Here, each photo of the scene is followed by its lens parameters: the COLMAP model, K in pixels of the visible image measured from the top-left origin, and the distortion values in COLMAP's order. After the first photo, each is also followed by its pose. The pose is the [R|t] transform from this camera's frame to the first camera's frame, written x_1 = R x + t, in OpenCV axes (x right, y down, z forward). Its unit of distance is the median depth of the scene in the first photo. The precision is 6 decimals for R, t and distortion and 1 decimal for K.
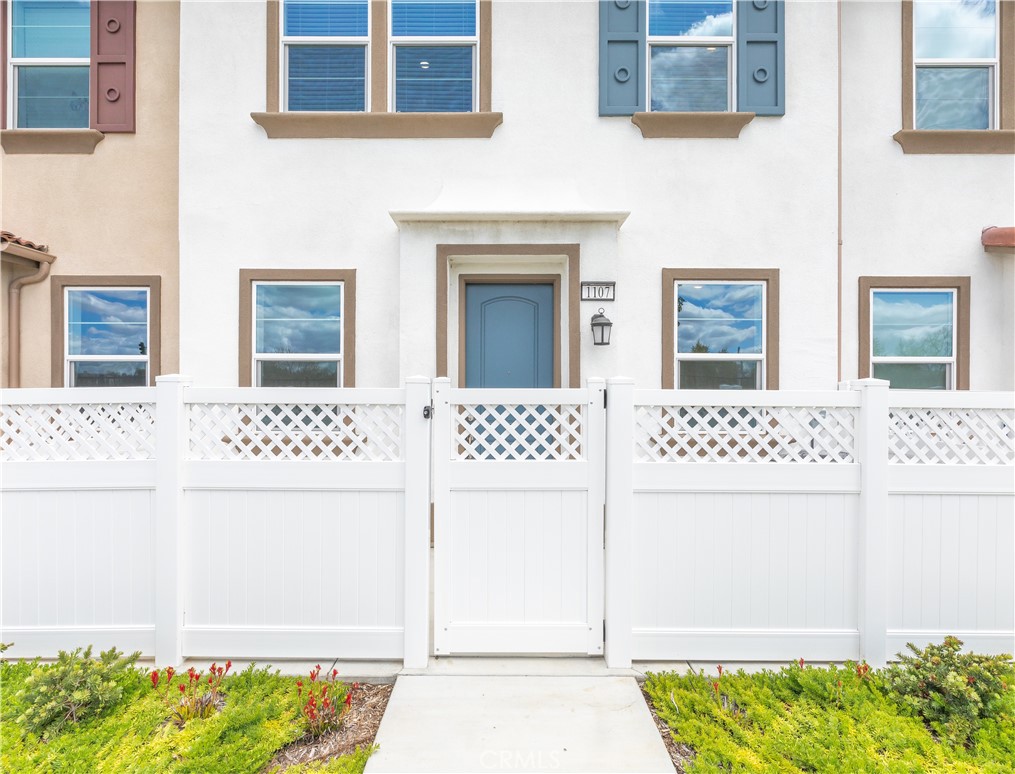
lens RADIAL K [[472.5, 0, 510.9], [0, 472.5, 395.8], [0, 0, 1]] dist [0.015021, -0.000444]
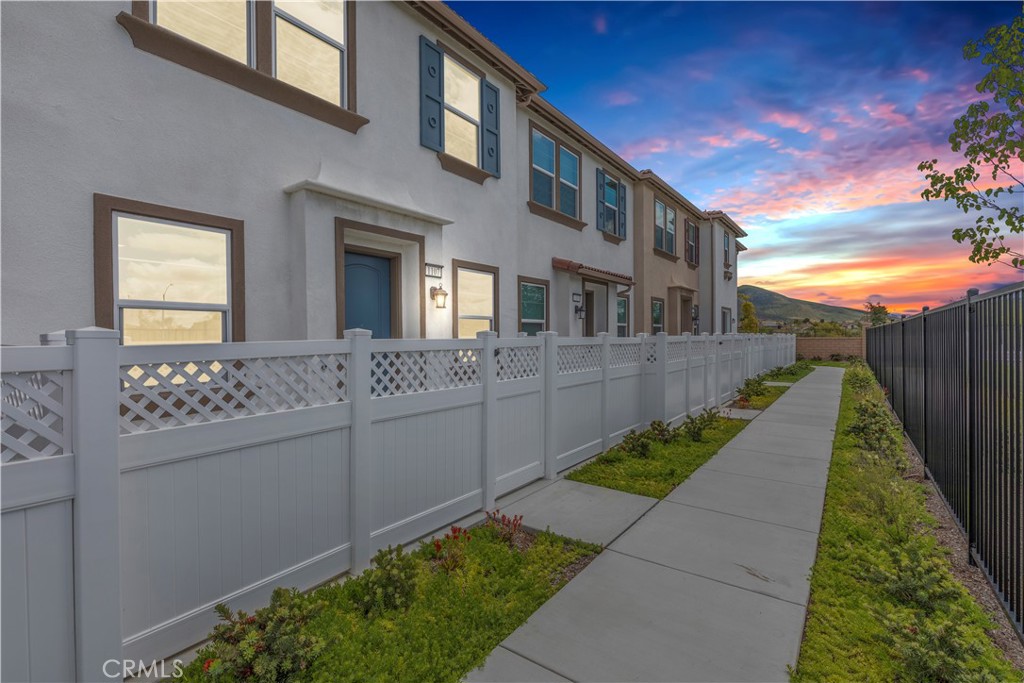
lens RADIAL K [[468.1, 0, 507.7], [0, 468.1, 336.6], [0, 0, 1]] dist [0.000854, 0.000614]
pose [[0.593103, -0.008940, 0.805077, -0.792500], [0.022352, 0.999736, -0.005365, -0.009630], [-0.804816, 0.021177, 0.593146, -0.013659]]
